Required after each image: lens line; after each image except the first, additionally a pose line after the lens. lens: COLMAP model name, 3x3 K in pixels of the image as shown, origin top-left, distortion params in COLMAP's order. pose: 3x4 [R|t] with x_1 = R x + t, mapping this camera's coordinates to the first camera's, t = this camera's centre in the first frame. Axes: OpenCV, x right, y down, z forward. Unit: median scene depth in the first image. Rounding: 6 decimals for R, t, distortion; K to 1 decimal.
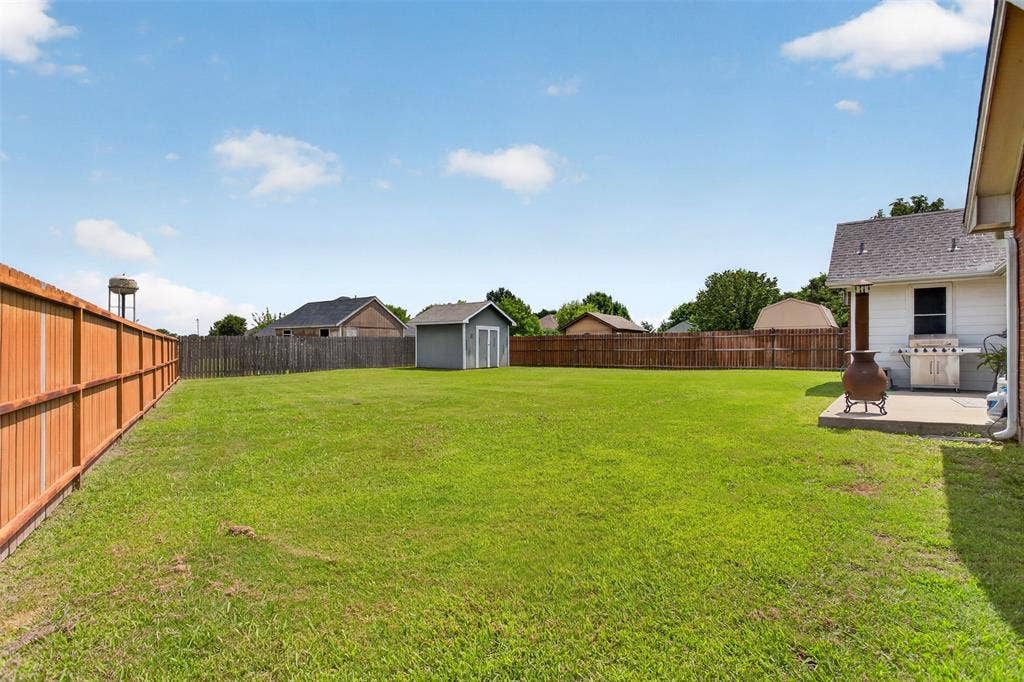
lens RADIAL K [[491.9, 0, 517.9], [0, 491.9, 345.8], [0, 0, 1]] dist [-0.003407, 0.001868]
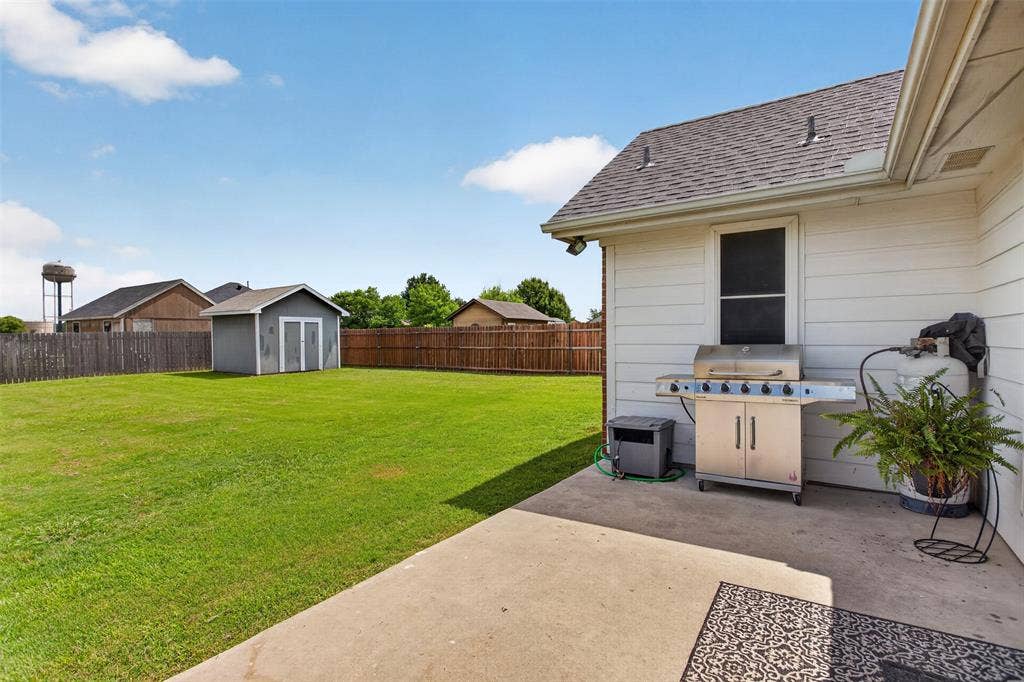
lens RADIAL K [[491.9, 0, 506.3], [0, 491.9, 340.7], [0, 0, 1]] dist [-0.003407, 0.001868]
pose [[0.999105, -0.006060, 0.041870, 0.221648], [0.005467, 0.999883, 0.014258, -0.011890], [-0.041951, -0.014017, 0.999021, 0.214762]]
